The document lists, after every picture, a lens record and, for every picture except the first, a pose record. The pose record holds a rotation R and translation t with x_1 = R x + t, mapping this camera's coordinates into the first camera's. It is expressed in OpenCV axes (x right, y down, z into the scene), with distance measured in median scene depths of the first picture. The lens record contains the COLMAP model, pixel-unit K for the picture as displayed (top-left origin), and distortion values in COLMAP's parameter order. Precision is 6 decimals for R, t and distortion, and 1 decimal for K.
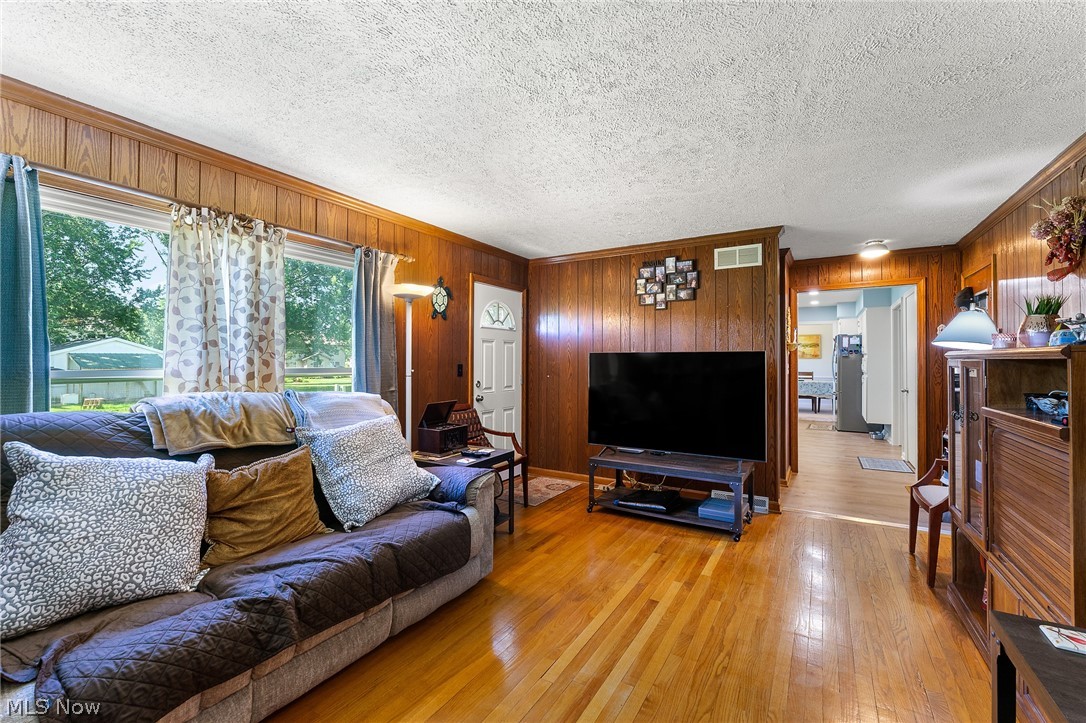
lens RADIAL K [[436.6, 0, 545.9], [0, 436.6, 356.8], [0, 0, 1]] dist [-0.011765, -0.000188]
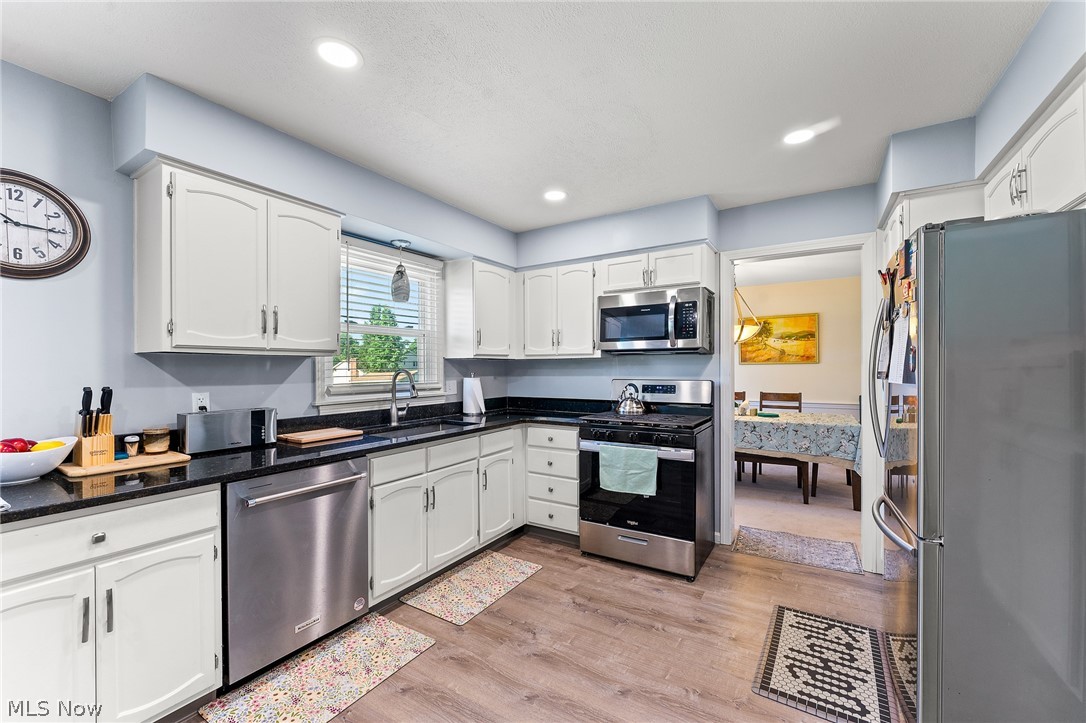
lens RADIAL K [[436.6, 0, 539.6], [0, 436.6, 367.9], [0, 0, 1]] dist [-0.011765, -0.000188]
pose [[0.999997, 0.002489, 0.000562, 0.362103], [-0.002493, 0.999963, 0.008182, 0.006394], [-0.000542, -0.008183, 0.999966, 0.580540]]
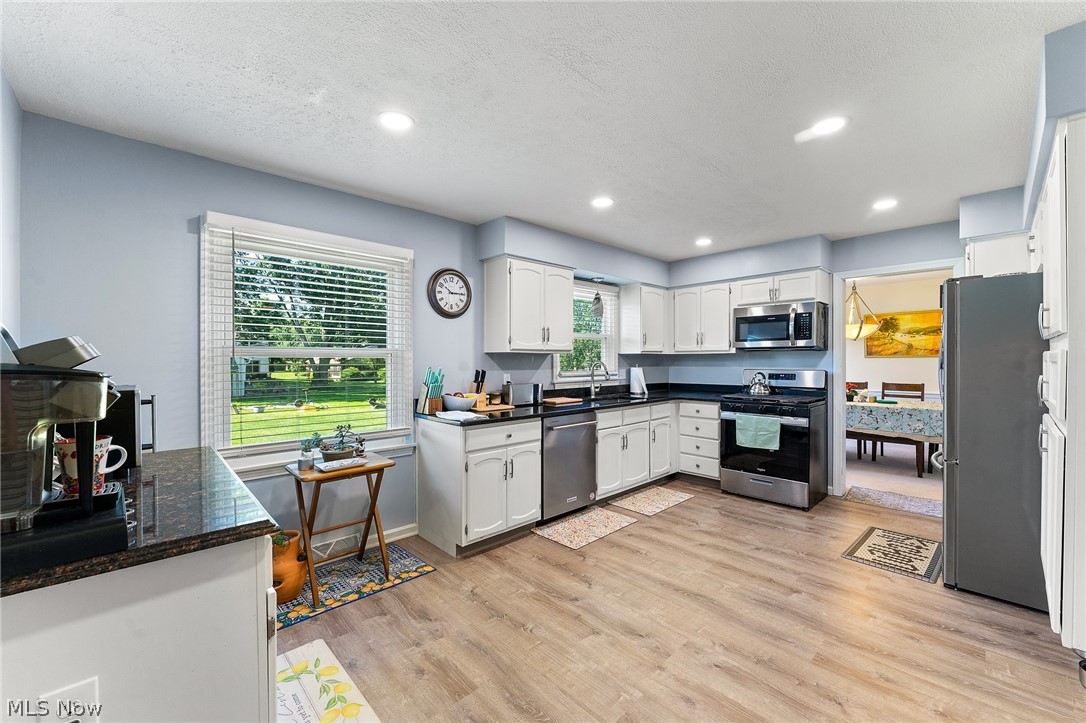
lens RADIAL K [[436.6, 0, 546.2], [0, 436.6, 358.9], [0, 0, 1]] dist [-0.011765, -0.000188]
pose [[0.972052, 0.004423, -0.234724, 0.329080], [-0.002878, 0.999972, 0.006923, 0.004835], [0.234748, -0.006054, 0.972037, 0.447444]]
